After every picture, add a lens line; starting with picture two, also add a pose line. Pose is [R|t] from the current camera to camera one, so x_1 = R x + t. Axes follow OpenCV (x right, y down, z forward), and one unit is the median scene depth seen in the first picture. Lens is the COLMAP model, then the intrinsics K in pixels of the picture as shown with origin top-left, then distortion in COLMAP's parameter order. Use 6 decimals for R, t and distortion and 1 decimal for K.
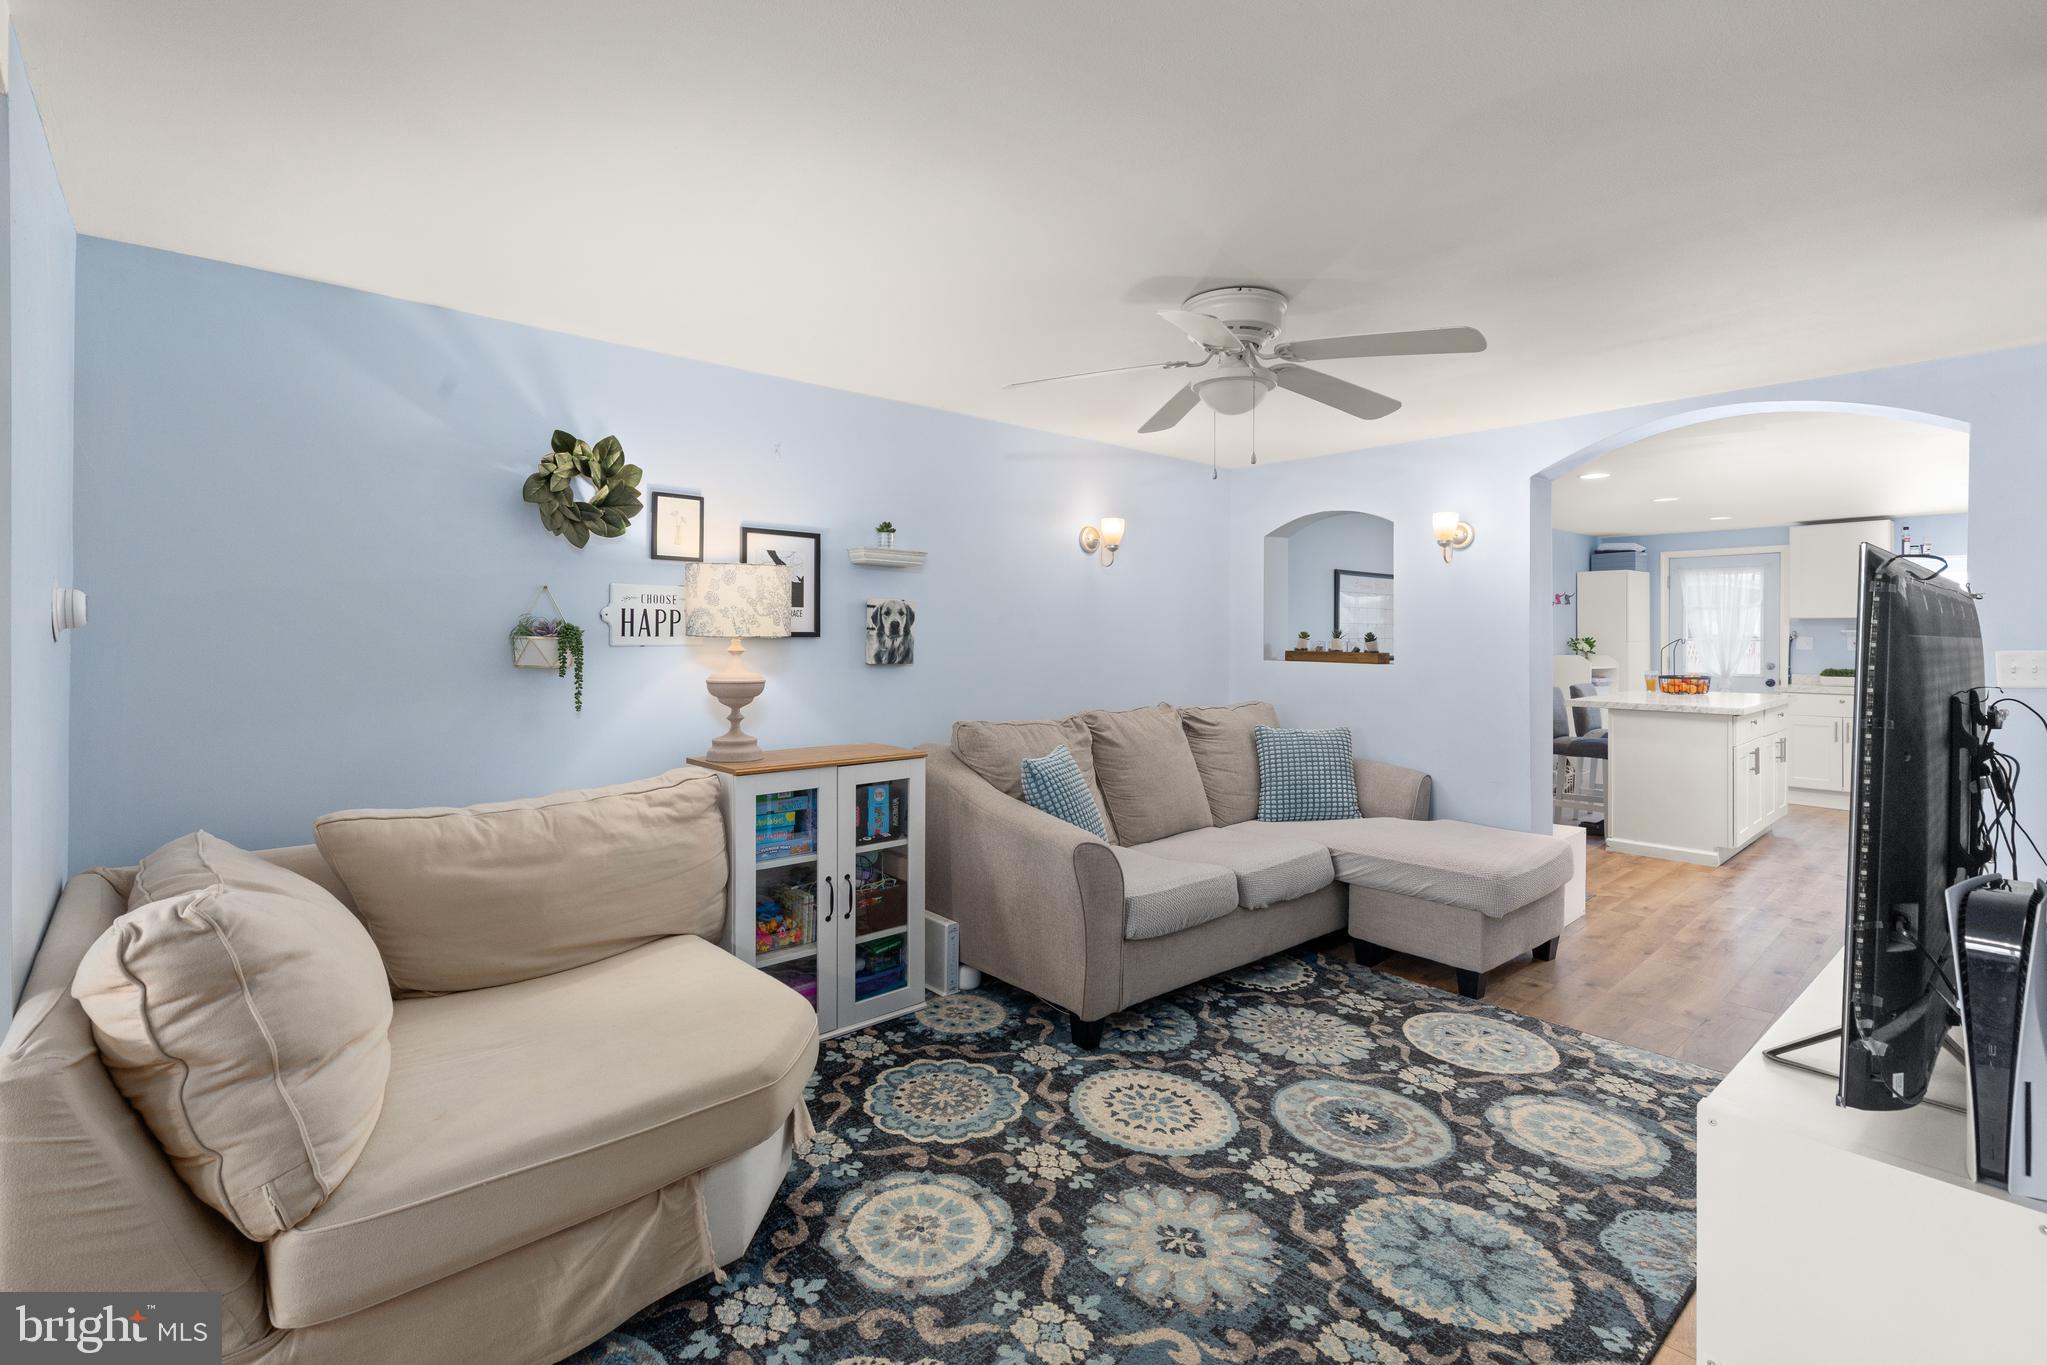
lens RADIAL K [[941.6, 0, 1024.1], [0, 941.6, 641.6], [0, 0, 1]] dist [0.003728, -0.000183]
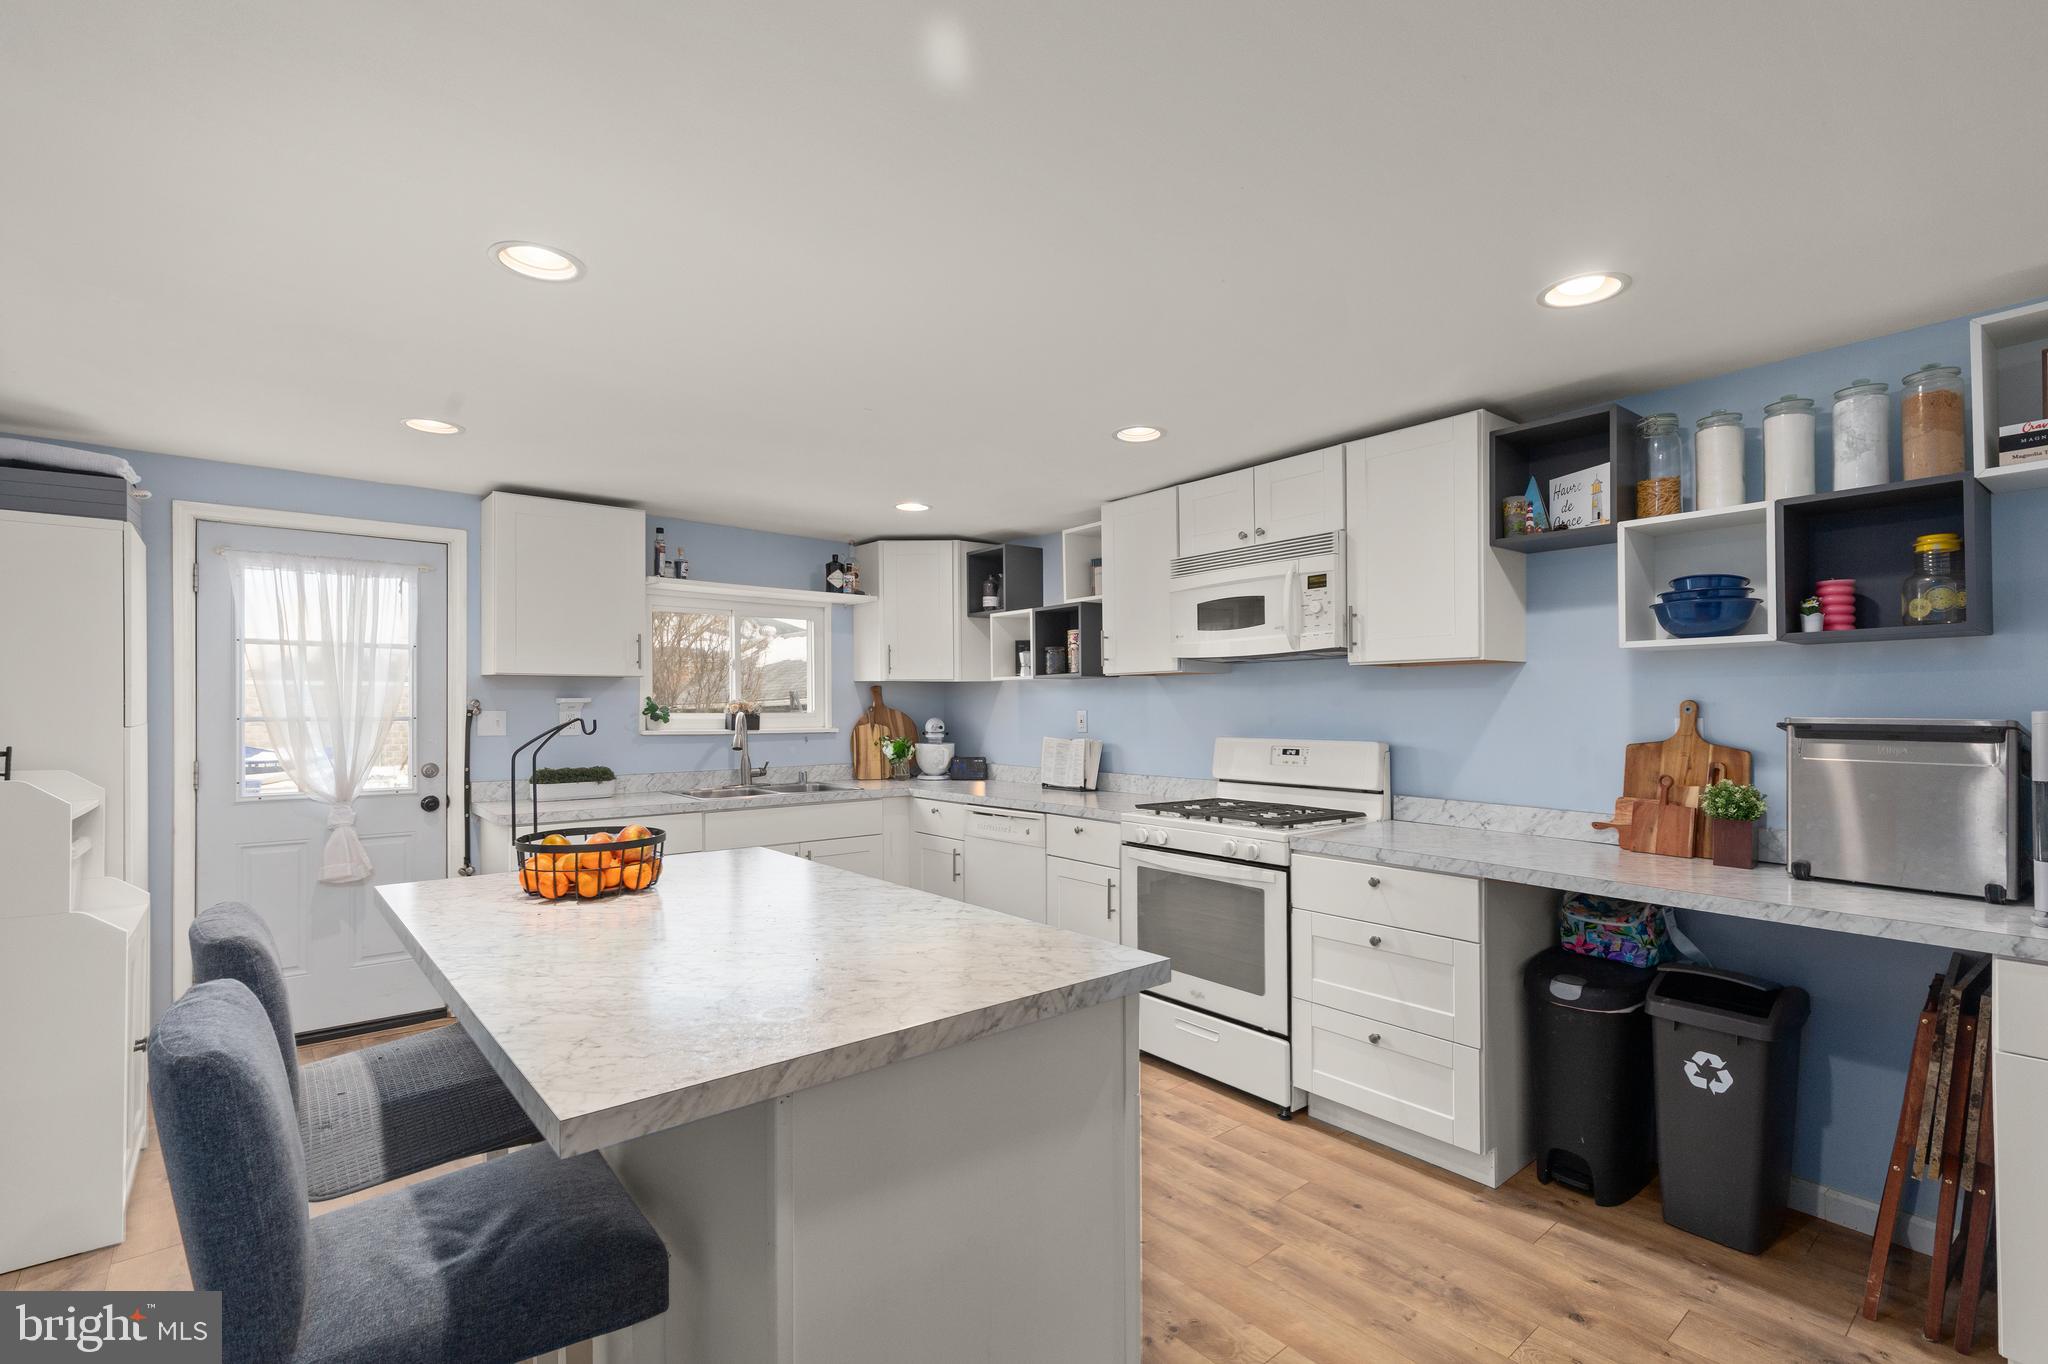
lens RADIAL K [[936.6, 0, 1027.4], [0, 936.6, 706.8], [0, 0, 1]] dist [0.004425, -0.000041]
pose [[0.036930, 0.001146, 0.999317, 0.306949], [0.006178, 0.999980, -0.001375, -0.004585], [-0.999299, 0.006225, 0.036922, 0.662267]]
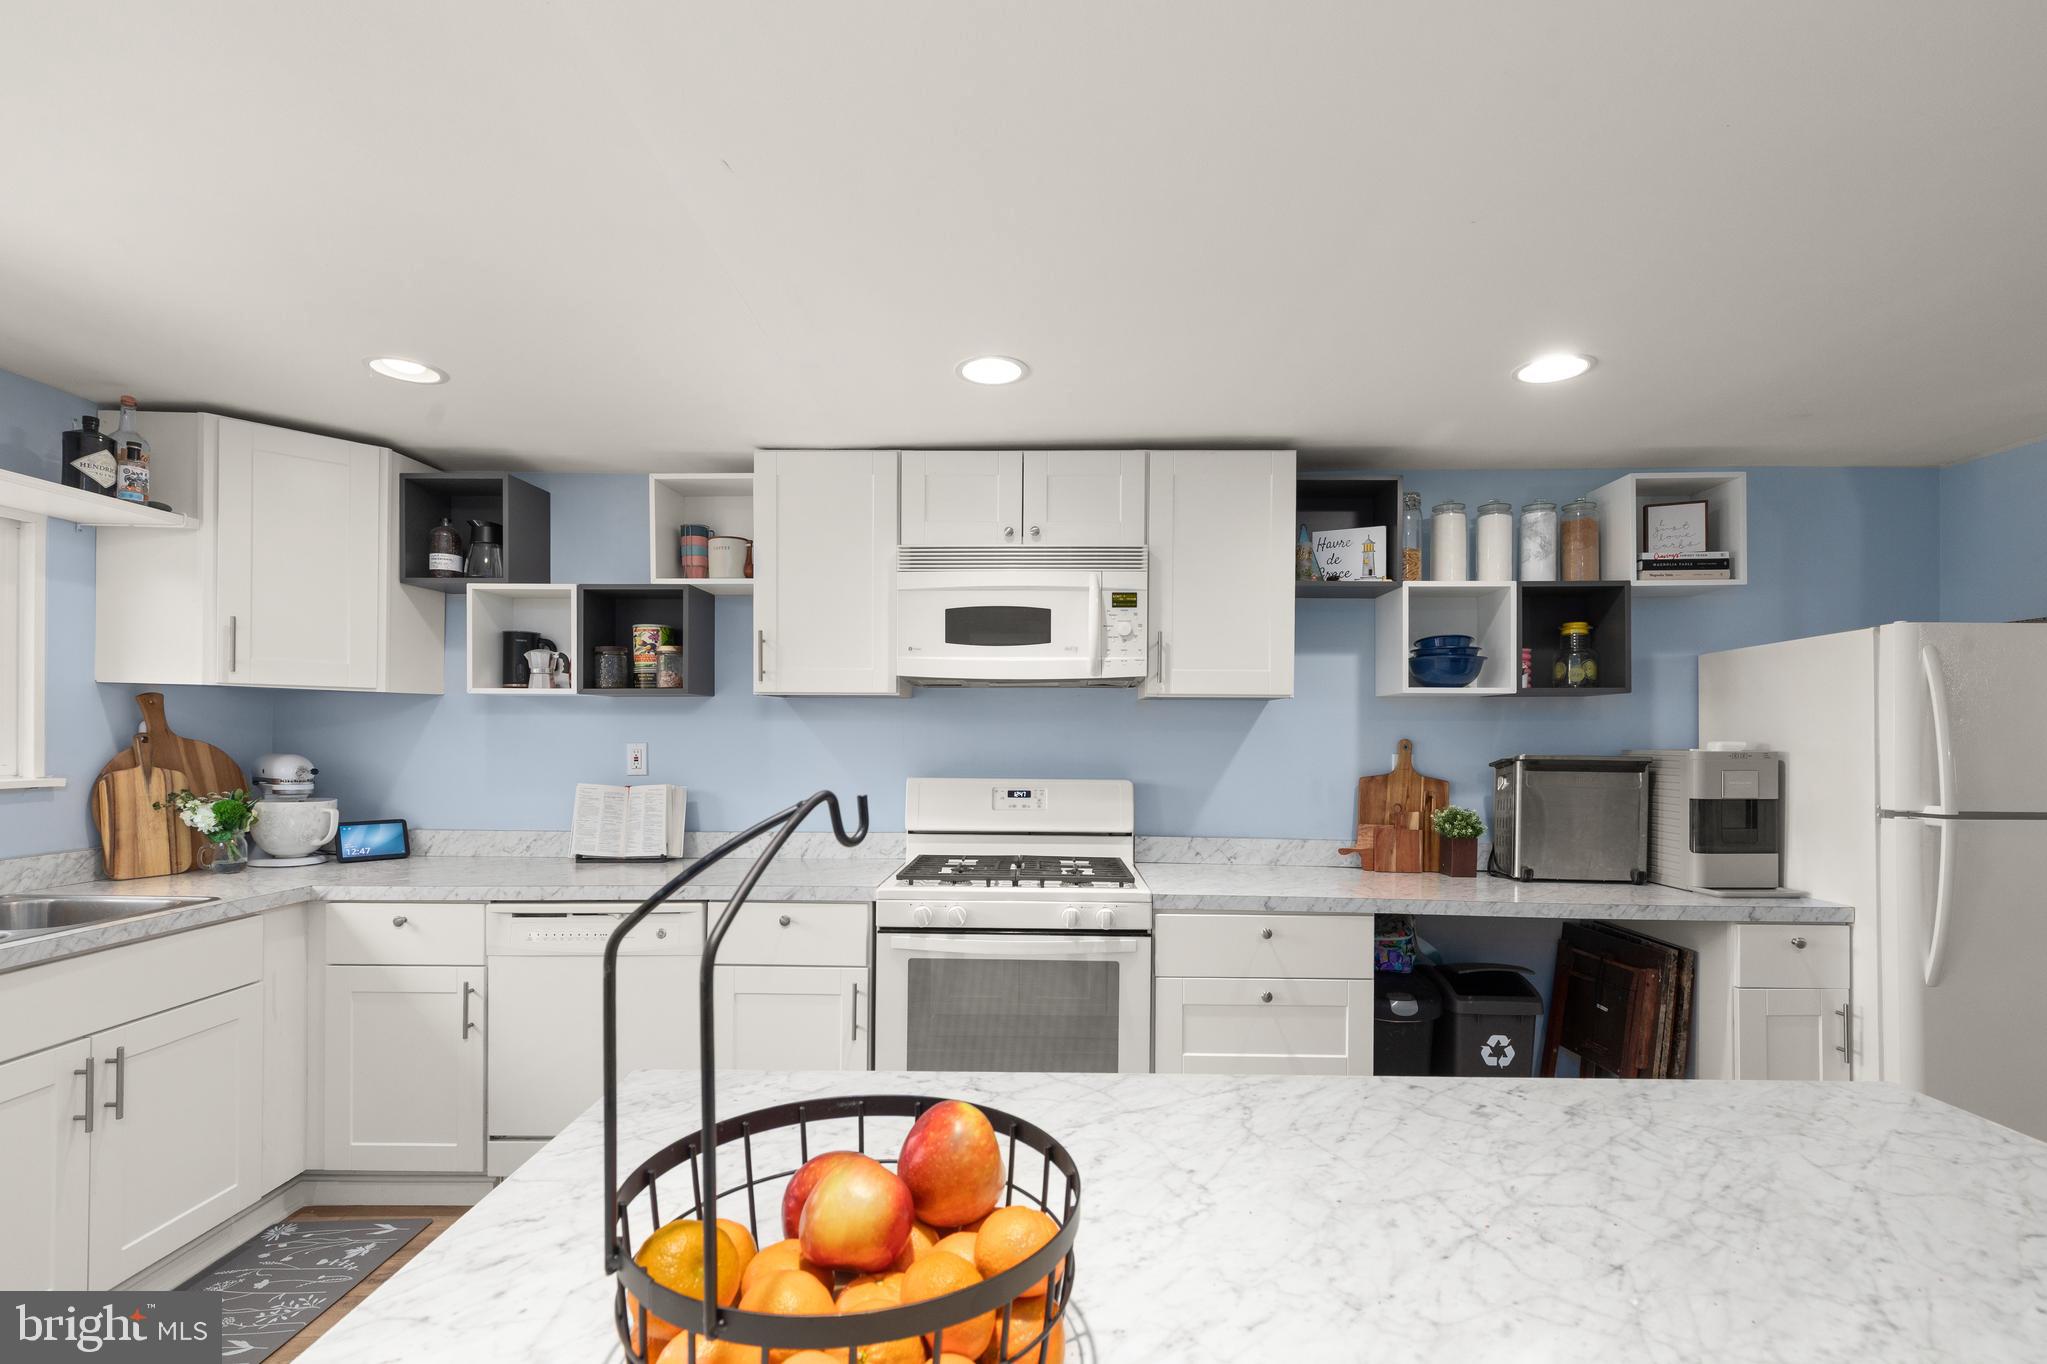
lens RADIAL K [[947.7, 0, 1025.0], [0, 947.7, 737.9], [0, 0, 1]] dist [0.006149, -0.000119]
pose [[-0.744735, -0.004941, 0.667342, 0.492768], [-0.004169, 0.999988, 0.002752, -0.006904], [-0.667348, -0.000732, -0.744746, 0.834548]]
